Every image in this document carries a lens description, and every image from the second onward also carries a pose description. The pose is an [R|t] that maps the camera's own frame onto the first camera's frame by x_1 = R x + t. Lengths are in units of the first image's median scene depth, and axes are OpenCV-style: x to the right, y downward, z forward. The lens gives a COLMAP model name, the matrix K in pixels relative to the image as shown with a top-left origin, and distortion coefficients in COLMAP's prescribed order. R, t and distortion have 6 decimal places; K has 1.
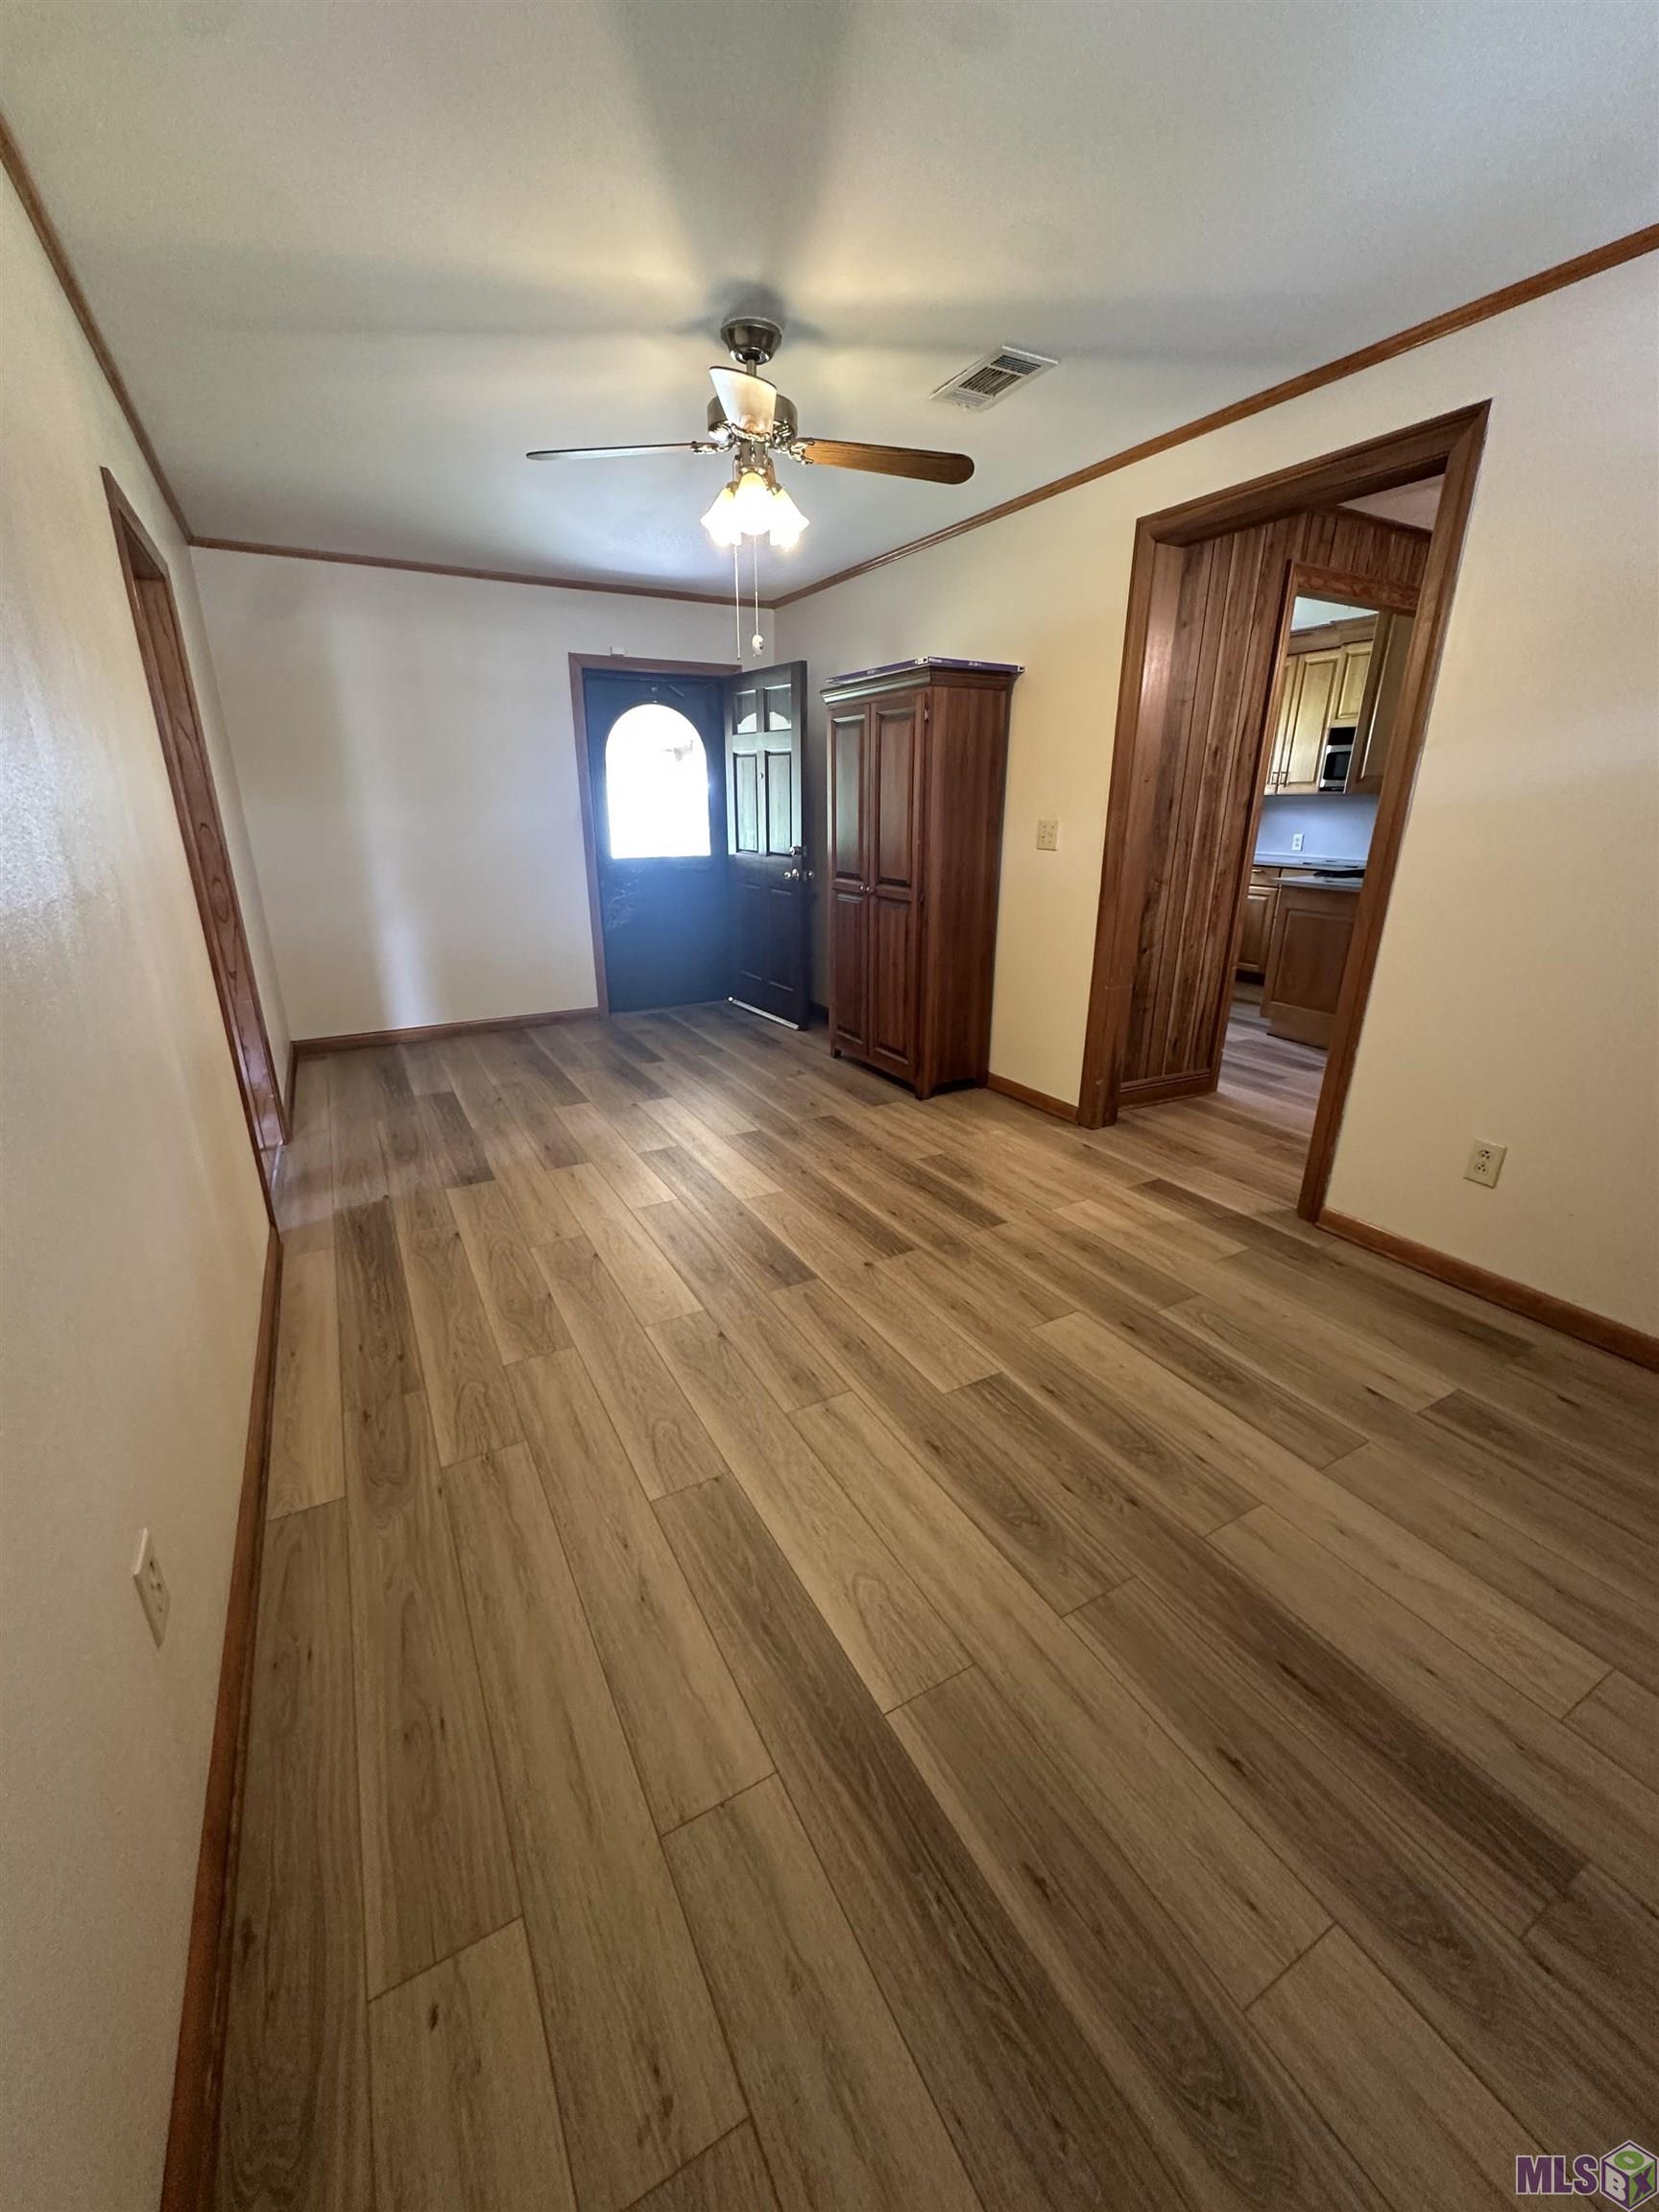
lens RADIAL K [[879.2, 0, 829.5], [0, 879.2, 1106.0], [0, 0, 1]] dist [-0.000386, -0.000185]
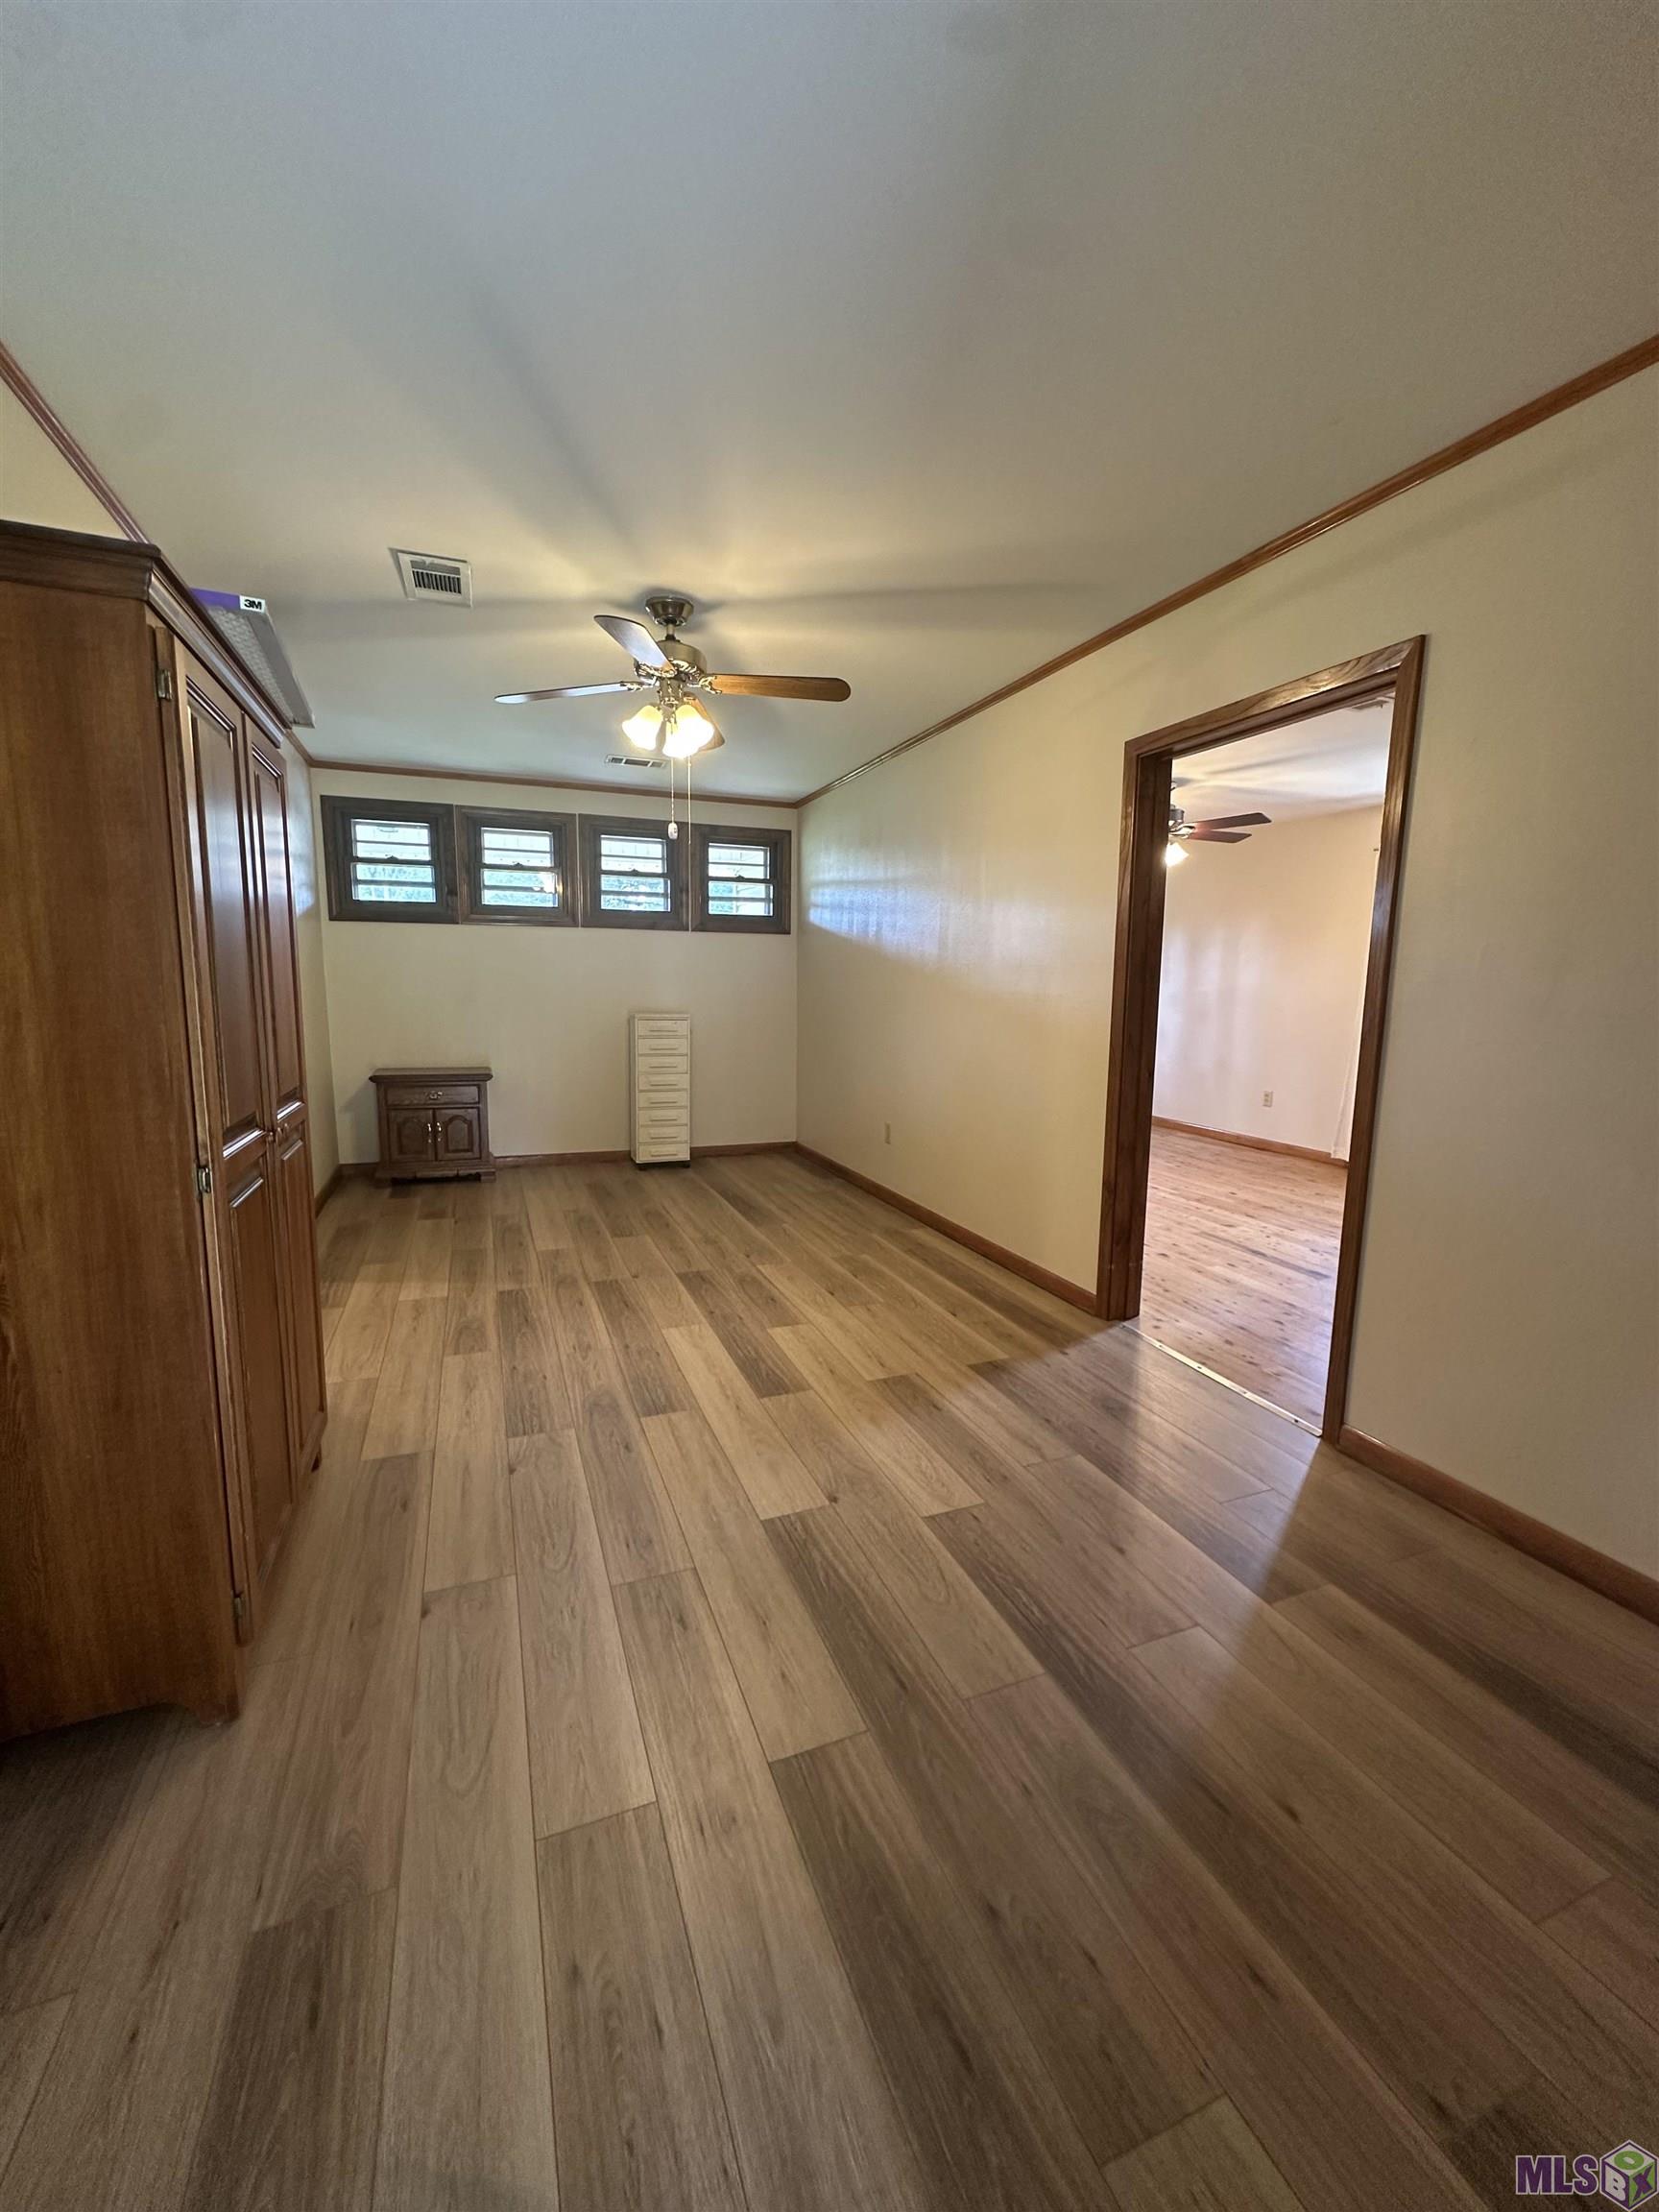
lens RADIAL K [[879.2, 0, 829.5], [0, 879.2, 1106.0], [0, 0, 1]] dist [-0.000386, -0.000185]
pose [[-0.992148, -0.029858, 0.121455, -0.387344], [0.029035, 0.889572, 0.455872, -0.631313], [-0.121655, 0.455819, -0.881720, 1.899994]]
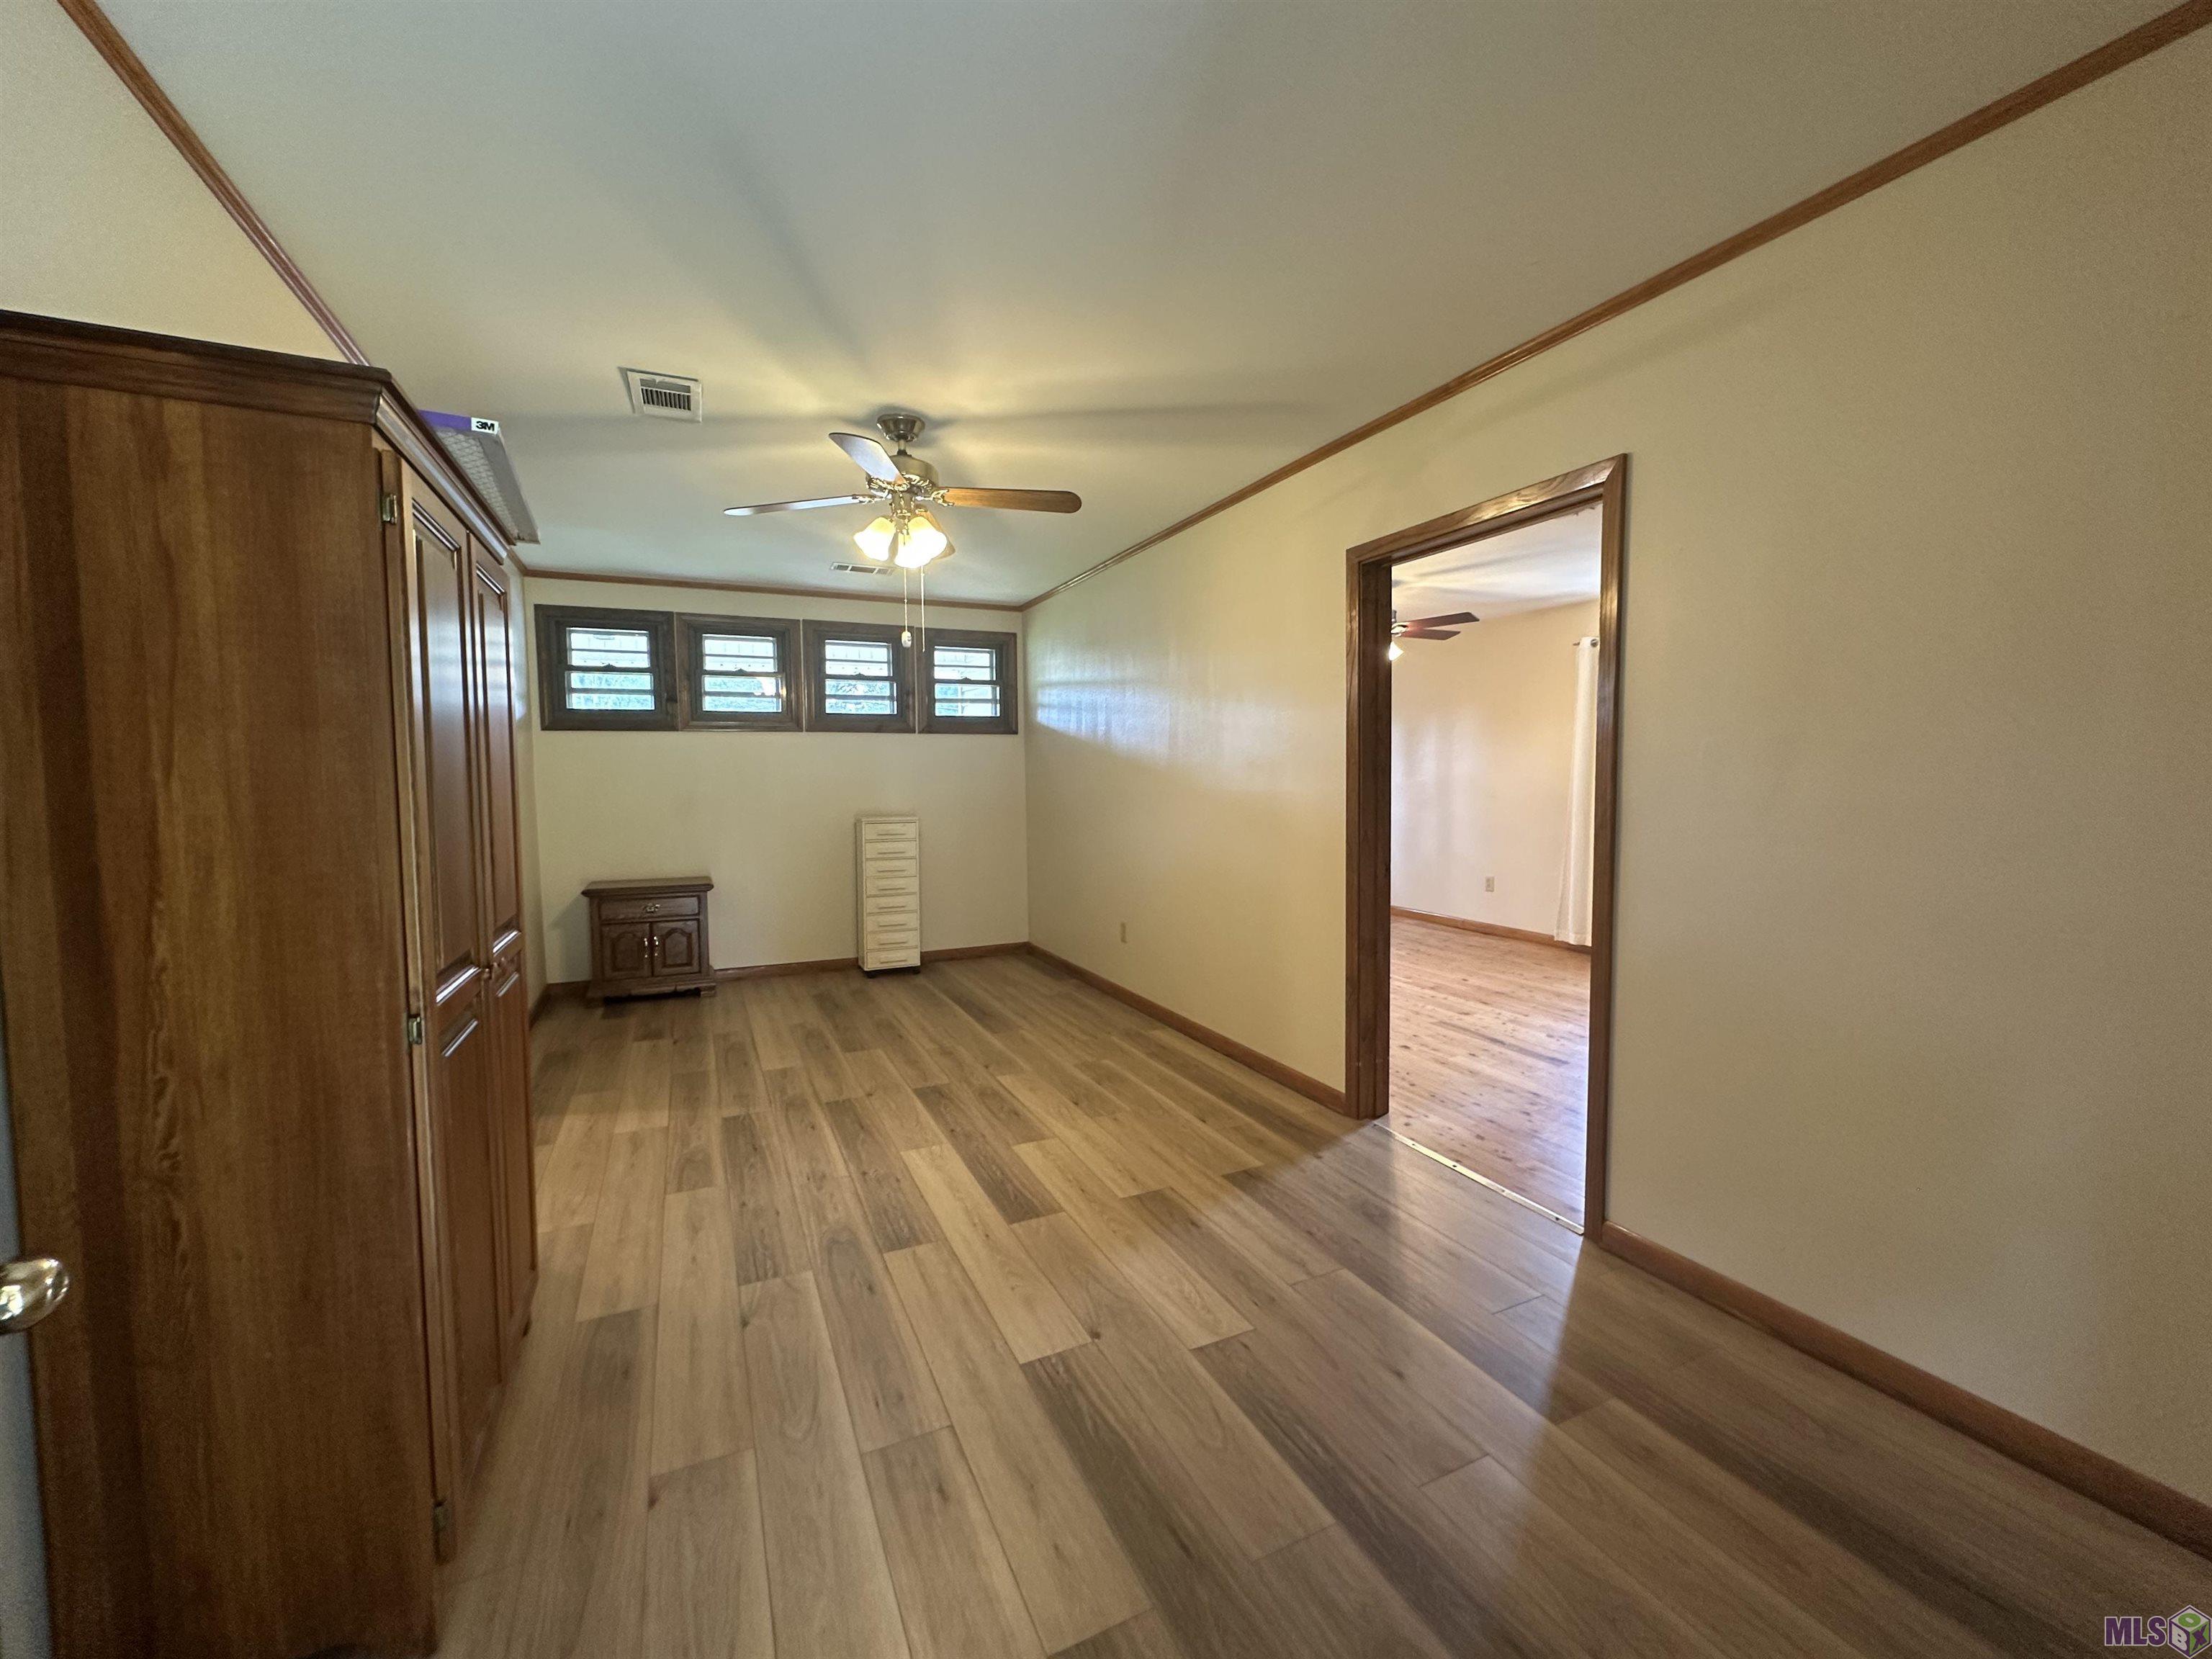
lens RADIAL K [[879.2, 0, 1108.0], [0, 879.2, 828.9], [0, 0, 1]] dist [-0.000386, -0.000185]
pose [[-0.998163, 0.006000, 0.060291, -0.366189], [0.028812, 0.922377, 0.385215, -0.637944], [-0.053299, 0.386244, -0.920855, 1.885150]]
